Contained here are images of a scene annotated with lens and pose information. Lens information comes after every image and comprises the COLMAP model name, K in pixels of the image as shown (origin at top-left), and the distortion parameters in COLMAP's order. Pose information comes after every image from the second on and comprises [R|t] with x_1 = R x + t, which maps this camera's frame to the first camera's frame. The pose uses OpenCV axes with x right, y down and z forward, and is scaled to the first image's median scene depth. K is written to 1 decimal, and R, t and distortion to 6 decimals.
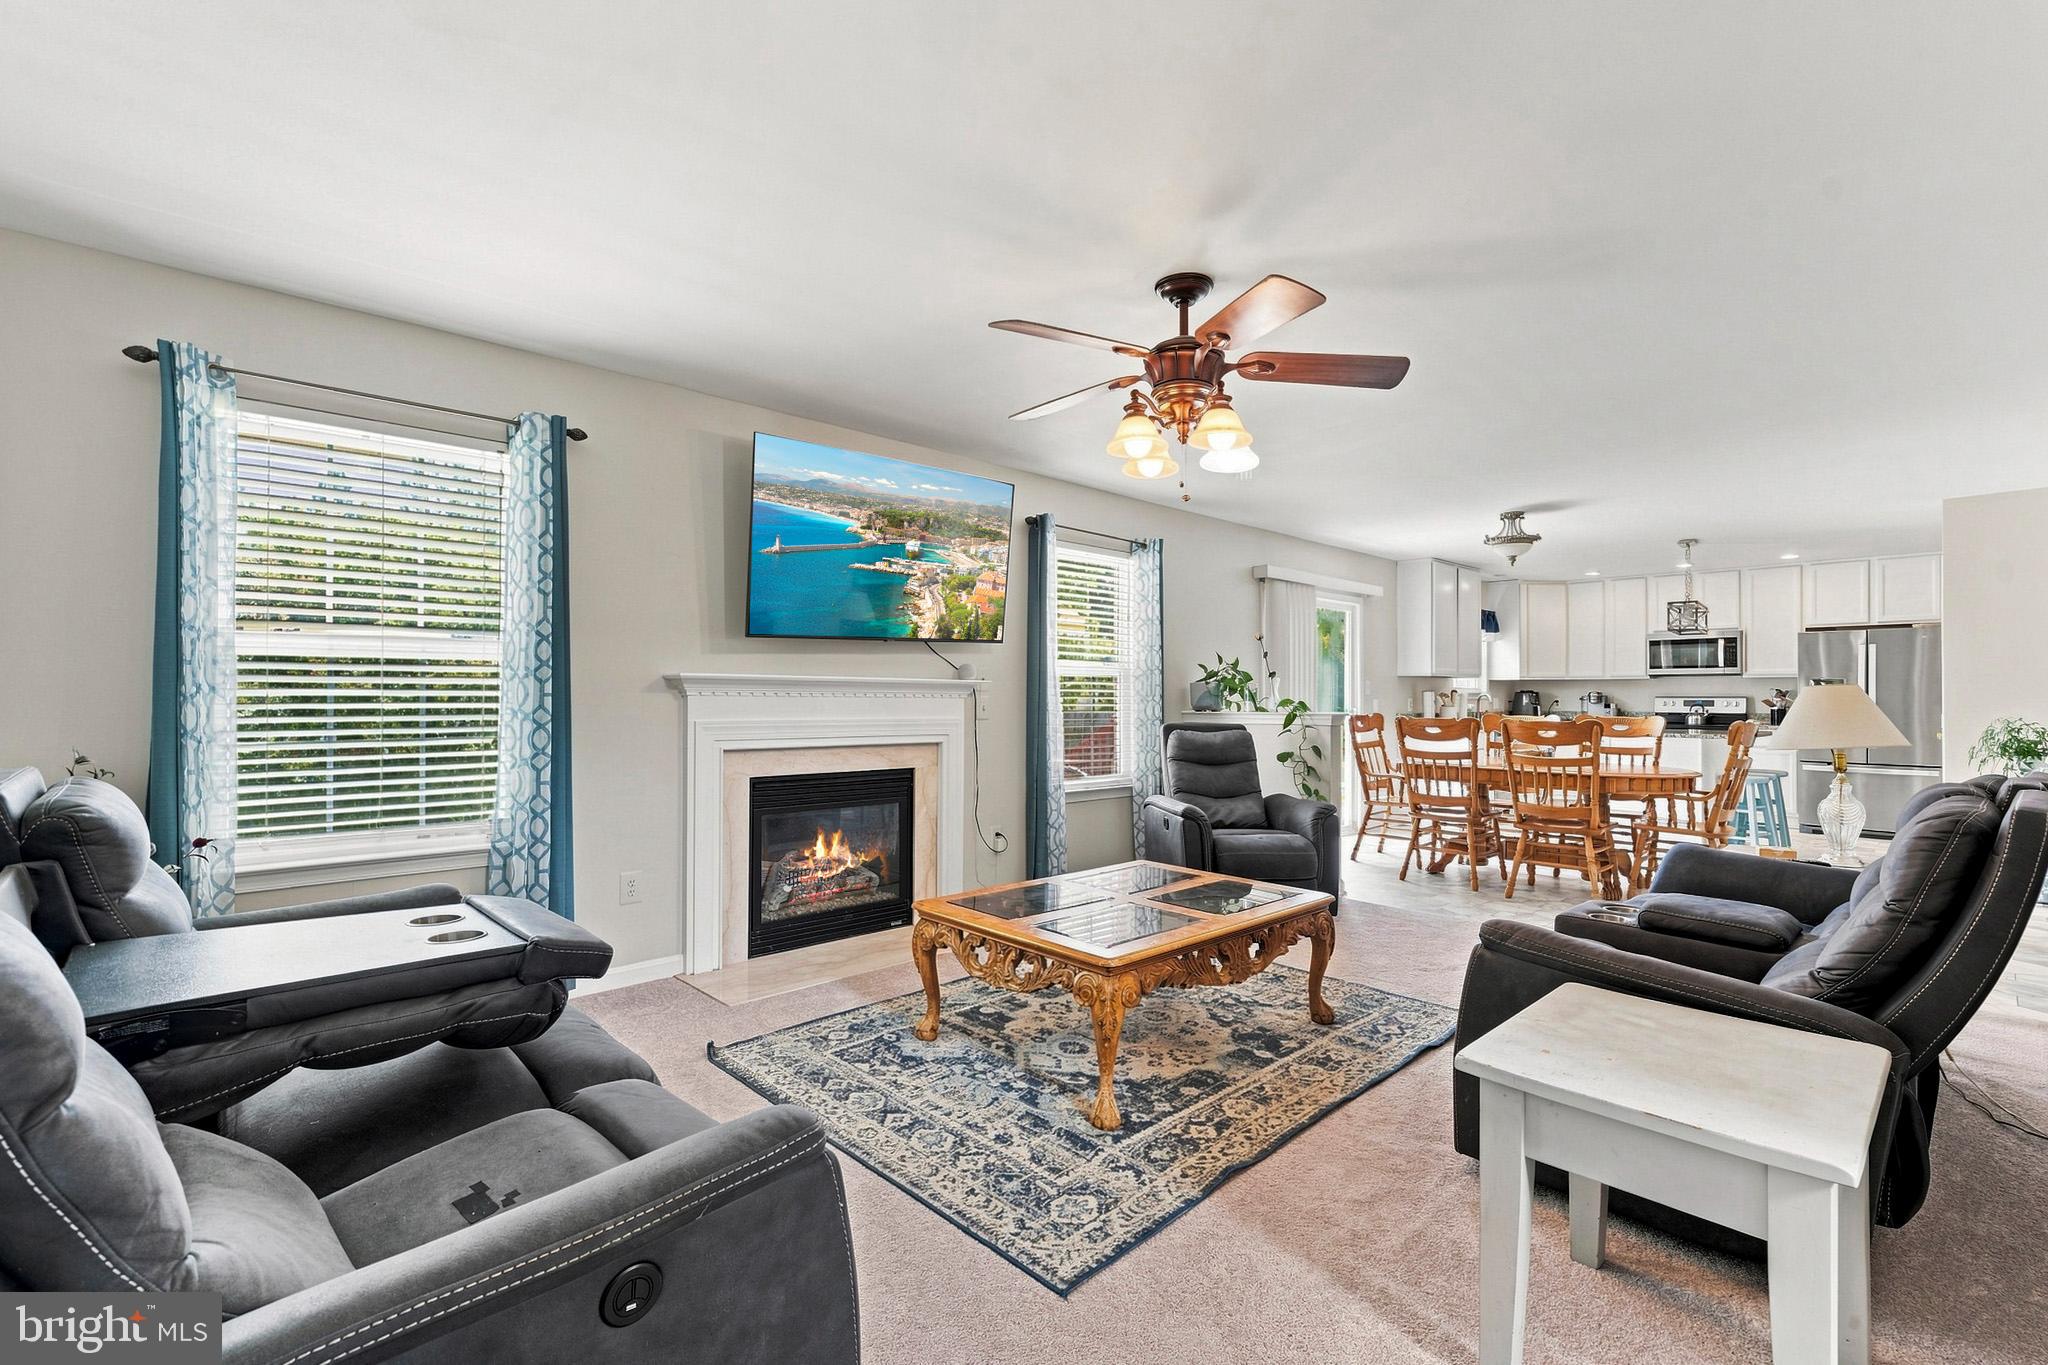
lens RADIAL K [[910.9, 0, 1021.8], [0, 910.9, 691.6], [0, 0, 1]] dist [-0.003612, 0.003630]
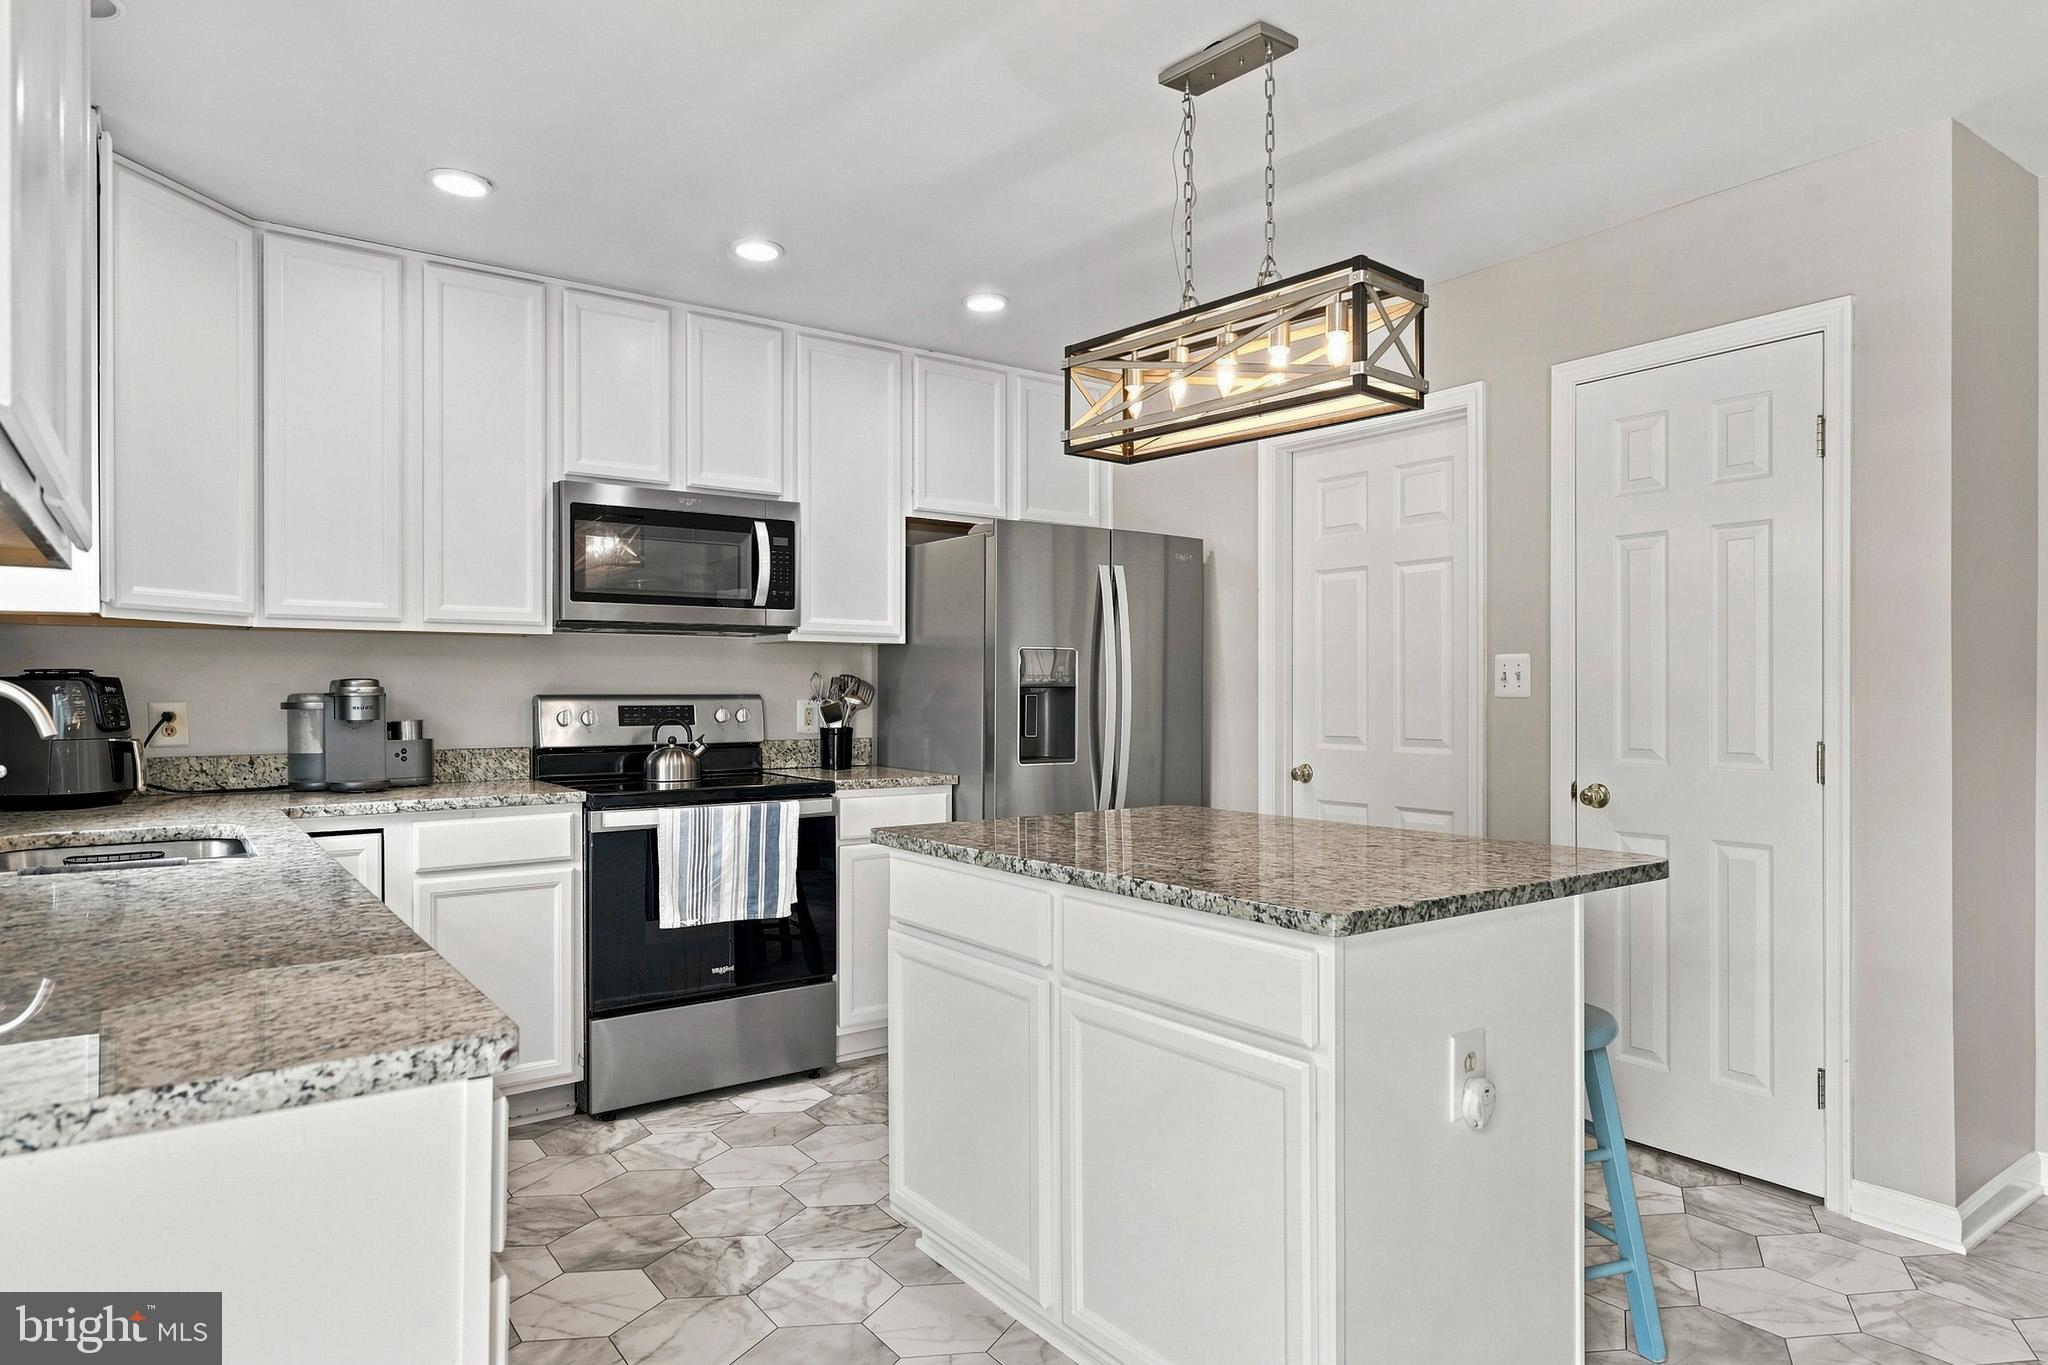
lens RADIAL K [[1220.0, 0, 1042.1], [0, 1220.0, 691.0], [0, 0, 1]] dist [-0.000054, 0.004278]
pose [[0.124084, -0.000720, 0.992271, 0.606575], [-0.005080, 0.999986, 0.001361, 0.004971], [-0.992259, -0.005210, 0.124078, 1.503242]]
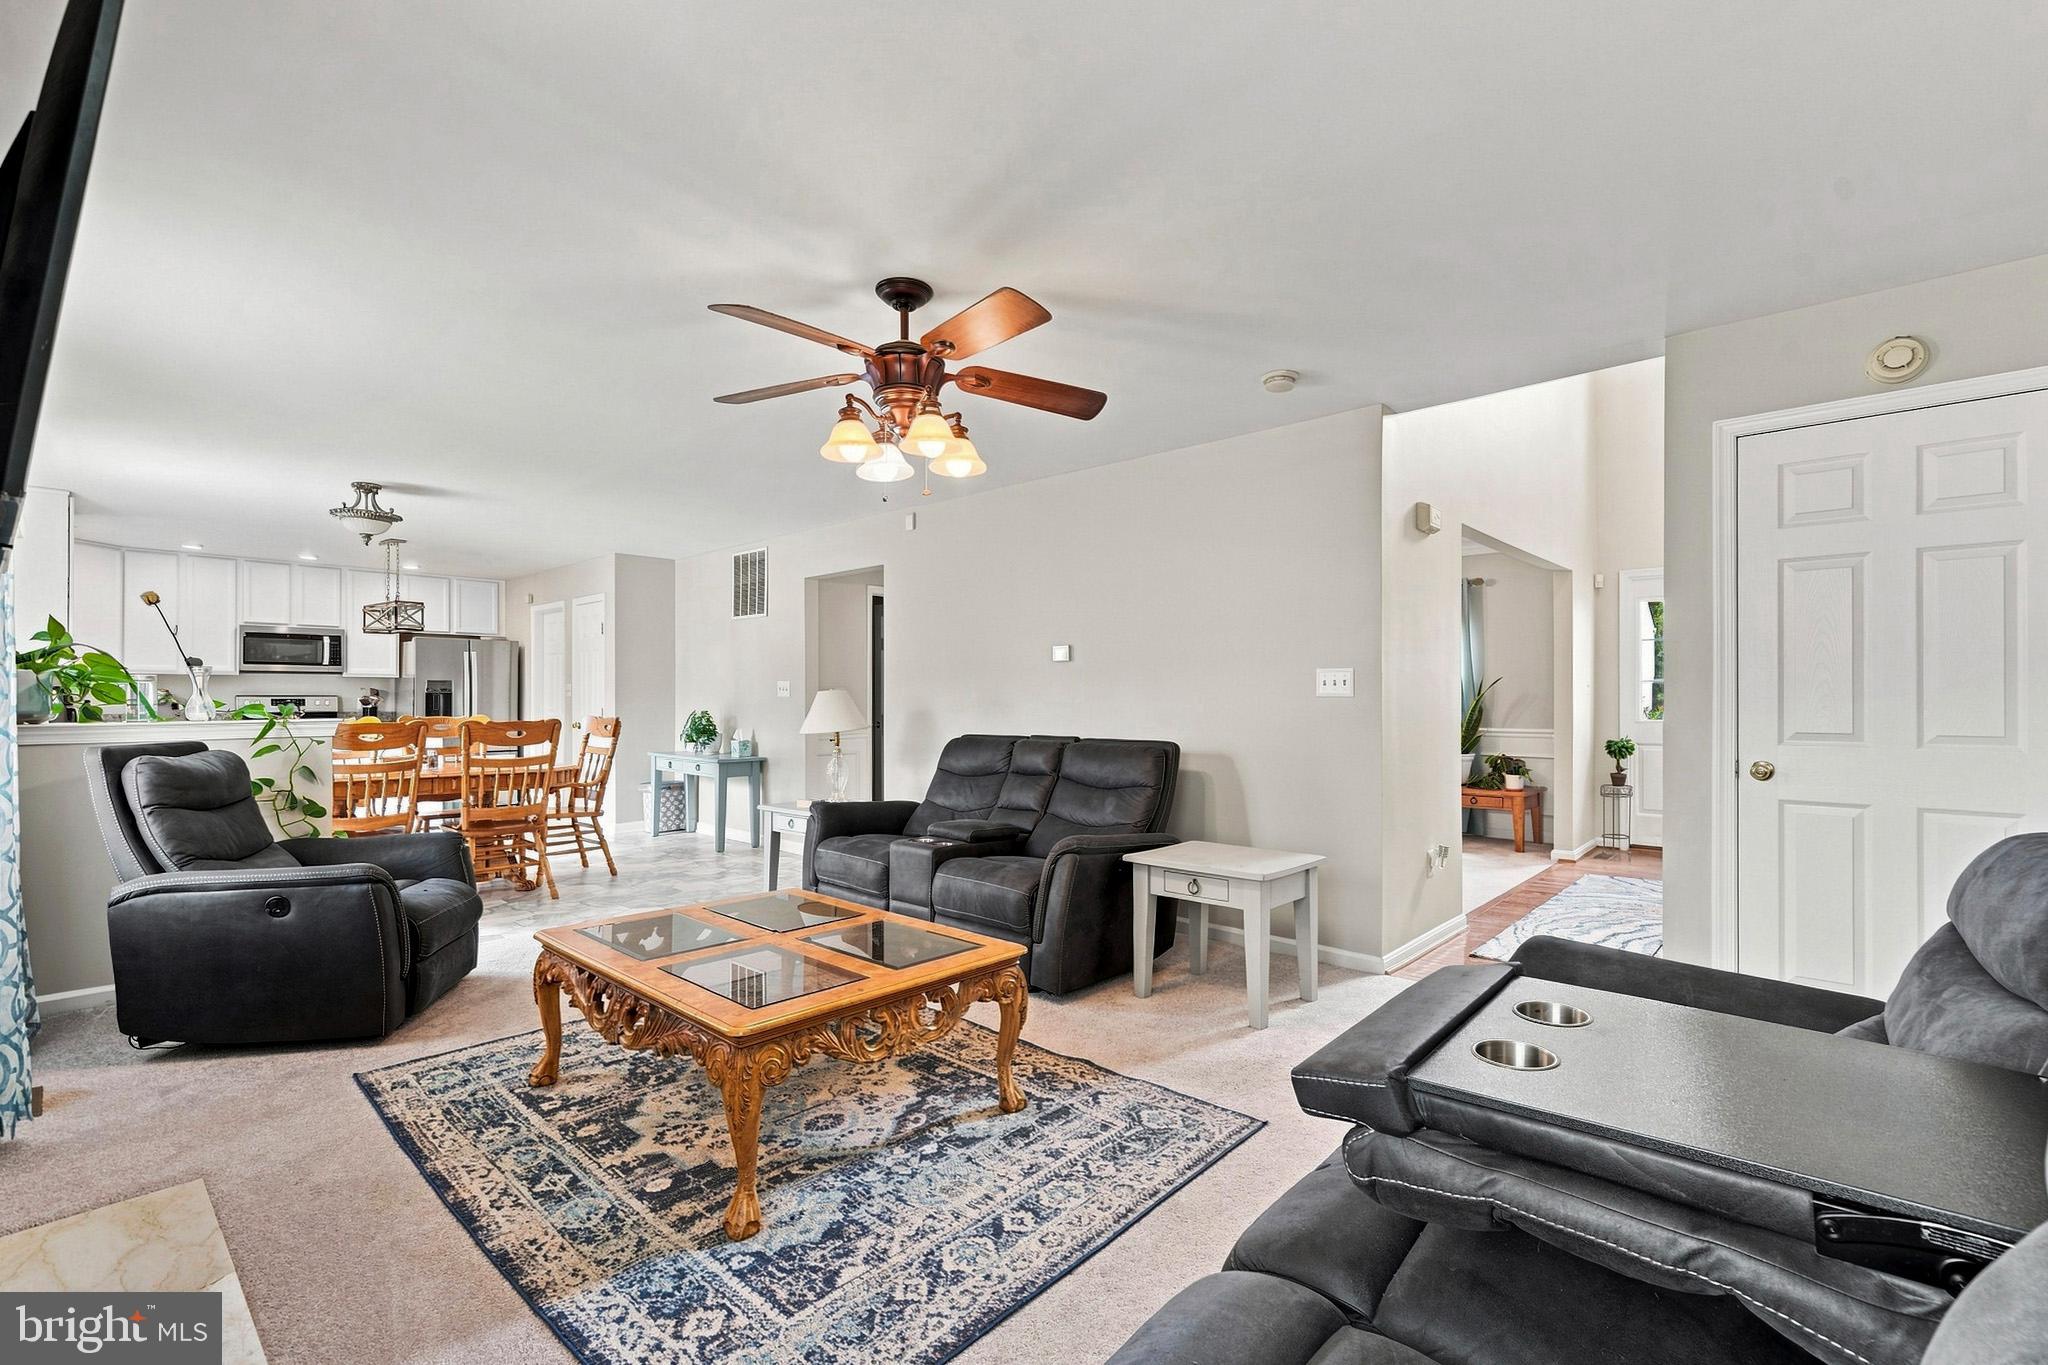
lens RADIAL K [[910.9, 0, 1051.5], [0, 910.9, 696.5], [0, 0, 1]] dist [-0.003612, 0.003630]
pose [[-0.100987, -0.001840, 0.994886, -0.512181], [-0.006777, 0.999976, 0.001162, 0.000446], [-0.994865, -0.006625, -0.100997, 0.571404]]
